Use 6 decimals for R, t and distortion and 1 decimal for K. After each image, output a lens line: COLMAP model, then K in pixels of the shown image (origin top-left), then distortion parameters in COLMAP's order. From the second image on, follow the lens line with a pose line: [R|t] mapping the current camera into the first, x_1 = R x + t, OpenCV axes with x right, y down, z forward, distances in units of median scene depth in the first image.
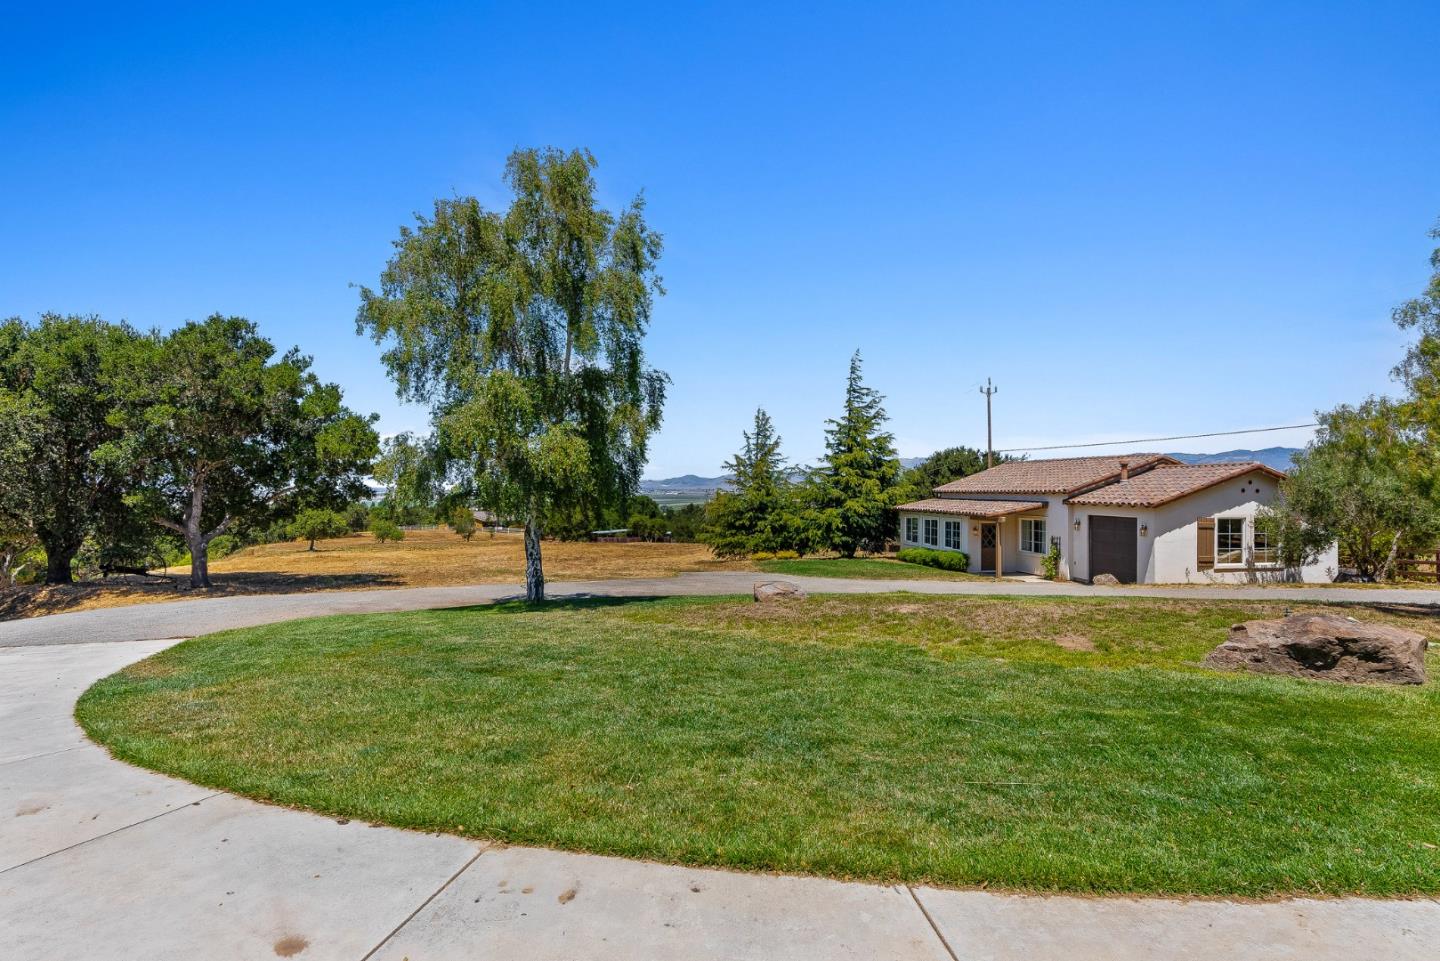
lens RADIAL K [[679.1, 0, 732.3], [0, 679.1, 484.4], [0, 0, 1]] dist [0.030375, -0.002828]
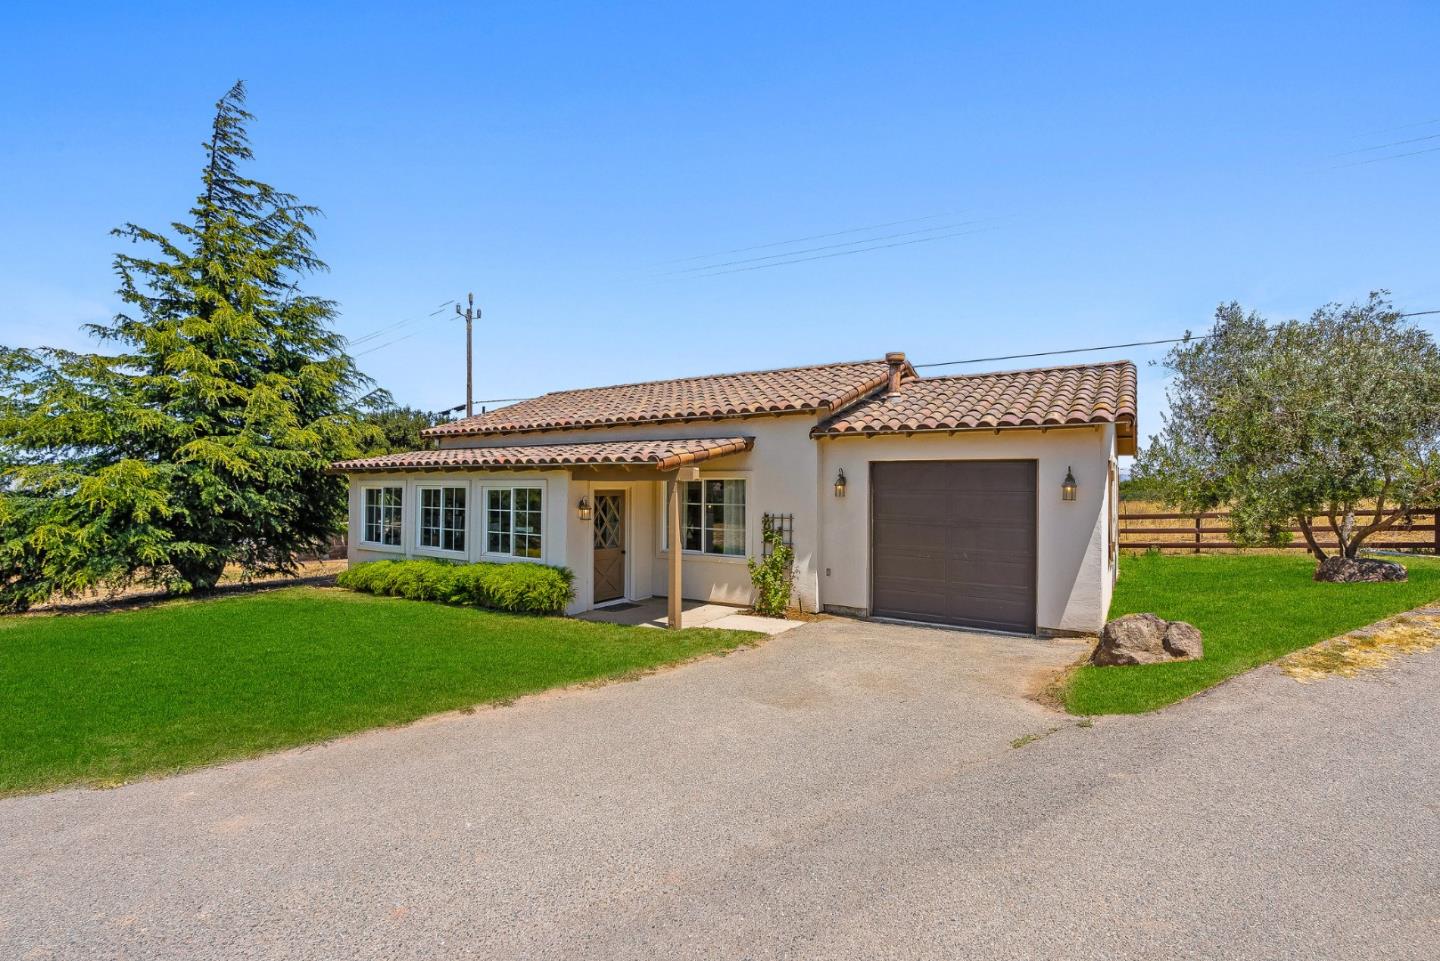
lens RADIAL K [[679.1, 0, 717.0], [0, 679.1, 476.3], [0, 0, 1]] dist [0.030375, -0.002828]
pose [[0.701441, 0.011965, 0.712627, 0.103566], [-0.012199, 0.999914, -0.004782, 0.041139], [-0.712623, -0.005339, 0.701526, 0.545318]]
